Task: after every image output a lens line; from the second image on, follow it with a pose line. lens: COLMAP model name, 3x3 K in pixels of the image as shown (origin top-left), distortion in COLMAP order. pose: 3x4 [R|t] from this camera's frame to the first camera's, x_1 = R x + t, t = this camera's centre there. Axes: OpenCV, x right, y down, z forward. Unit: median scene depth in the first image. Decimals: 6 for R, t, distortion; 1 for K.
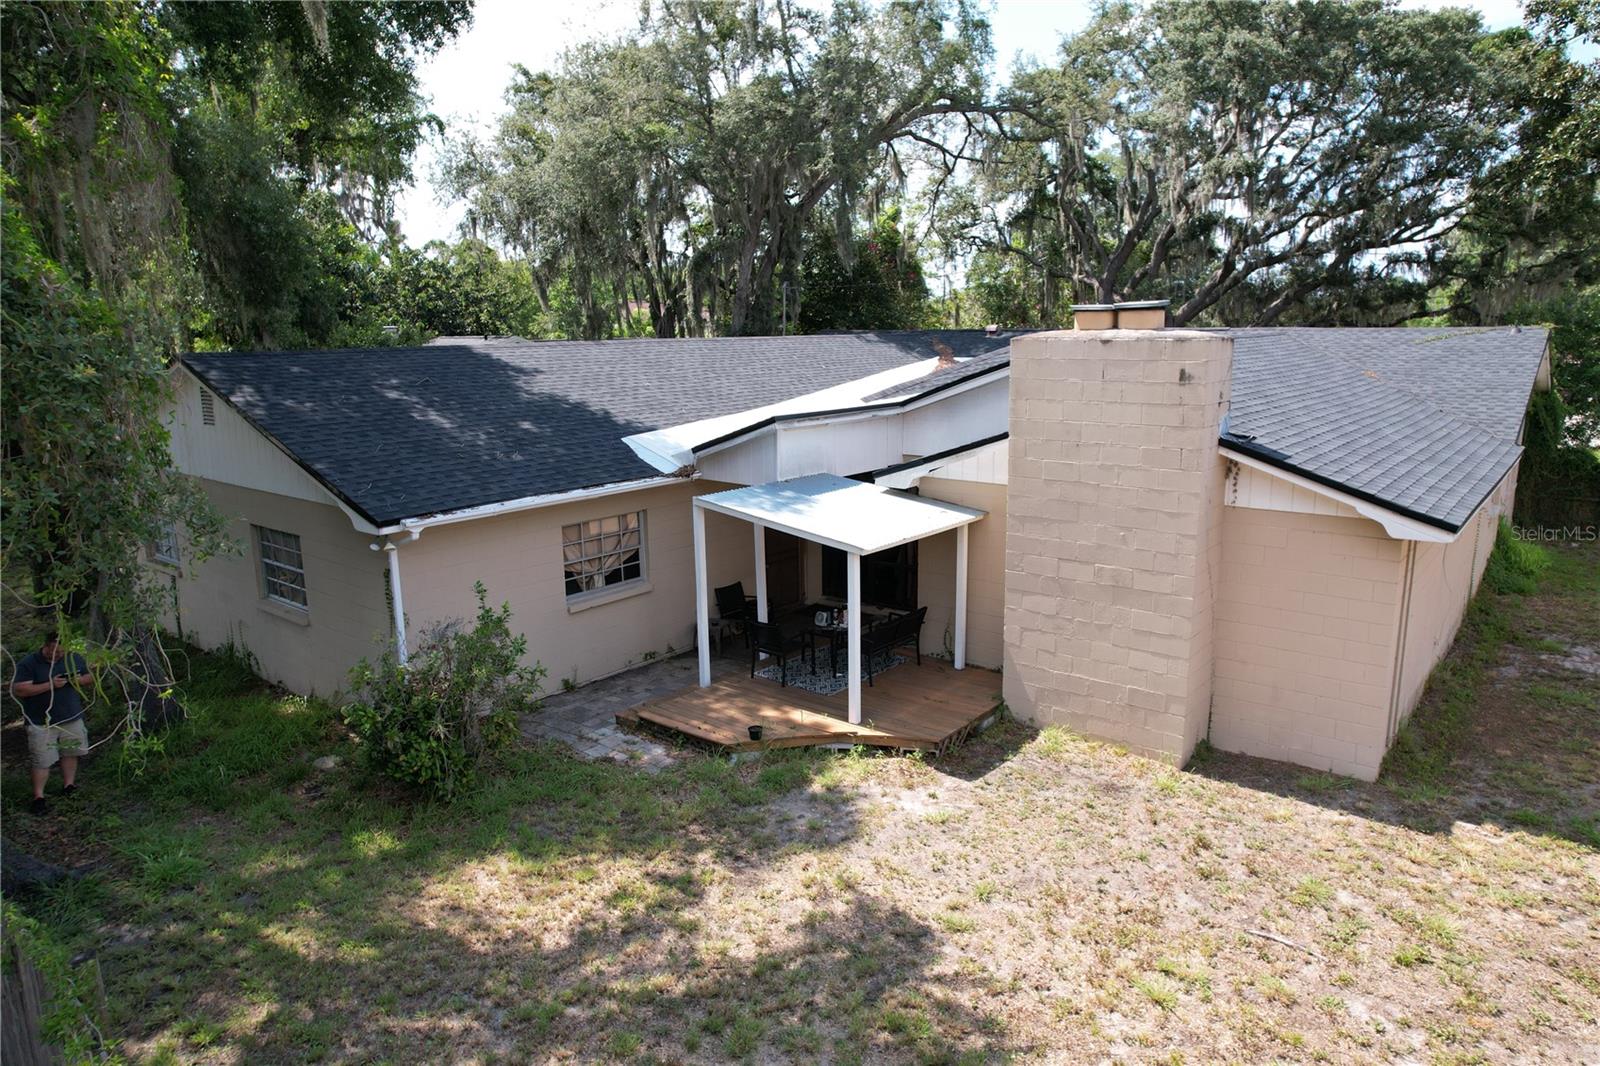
lens RADIAL K [[1026.0, 0, 800.0], [0, 1026.0, 533.0], [0, 0, 1]] dist [-0.083701, 0.077059]
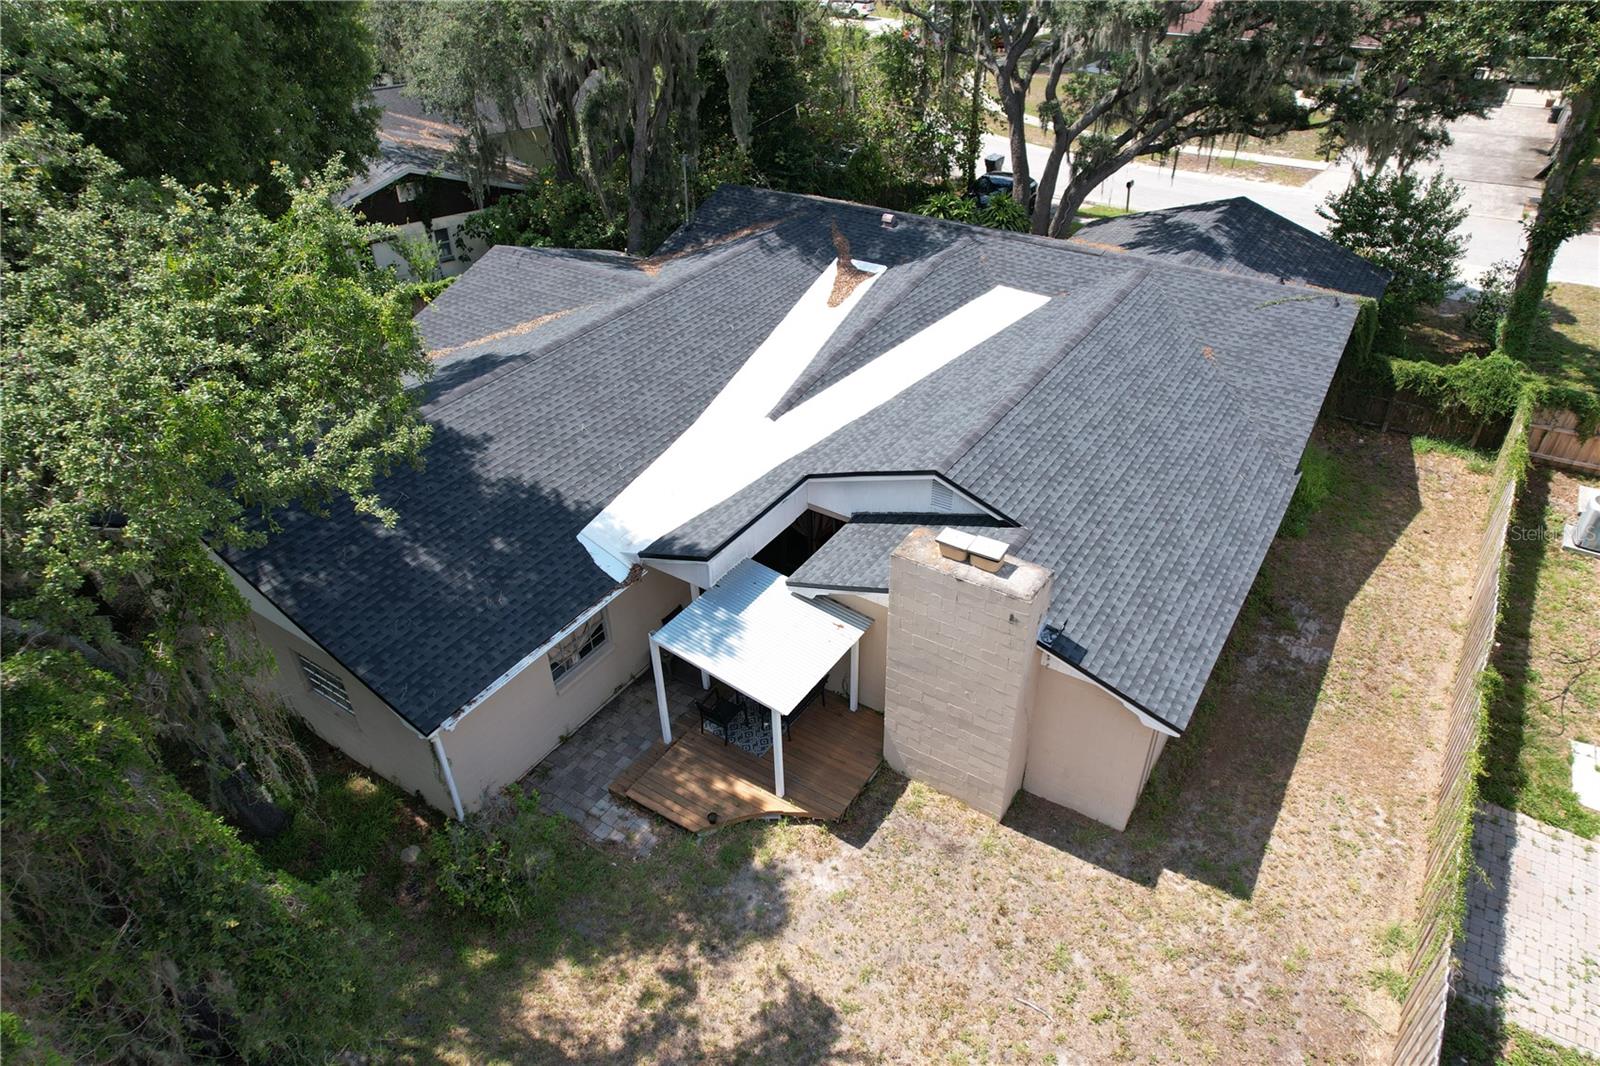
lens RADIAL K [[1026.0, 0, 800.0], [0, 1026.0, 533.0], [0, 0, 1]] dist [-0.083701, 0.077059]
pose [[0.994905, -0.063825, 0.078038, -0.008527], [0.028169, 0.919237, 0.392696, -0.854882], [-0.096799, -0.388497, 0.916352, -0.204719]]
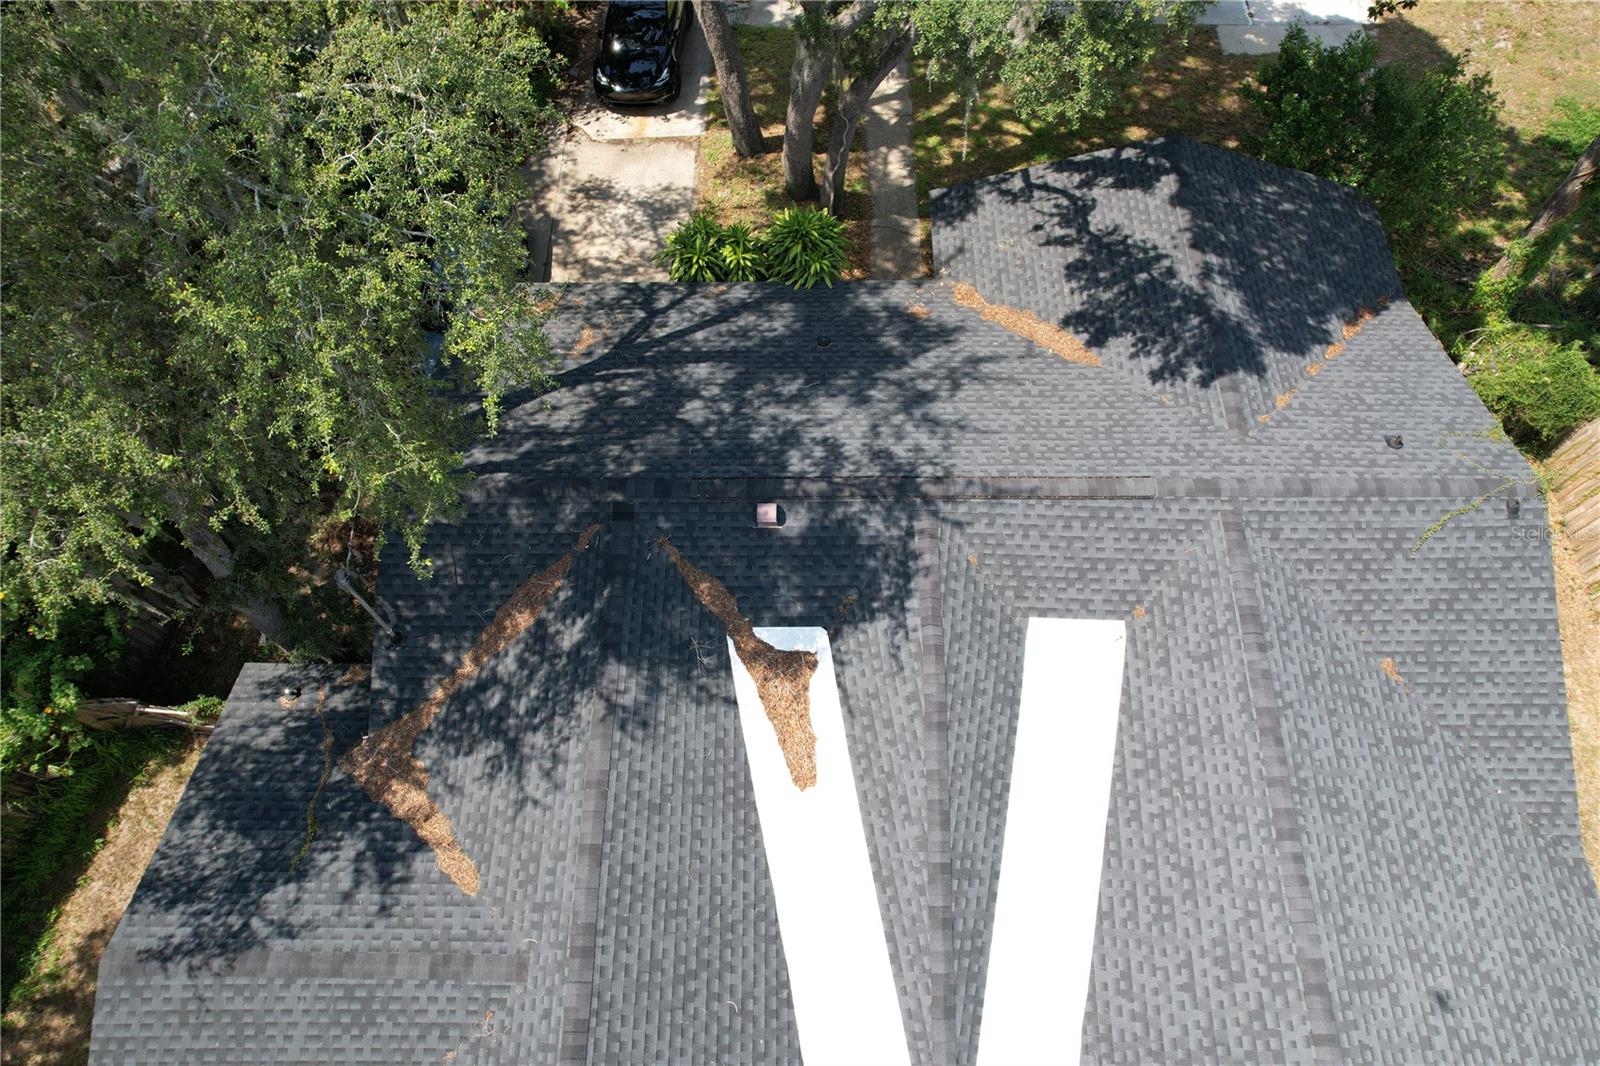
lens RADIAL K [[1026.0, 0, 800.0], [0, 1026.0, 533.0], [0, 0, 1]] dist [-0.083701, 0.077059]
pose [[0.777539, -0.565299, 0.275446, 0.107368], [0.121899, 0.565213, 0.815889, -1.783638], [-0.616907, -0.600808, 0.508385, 1.861292]]
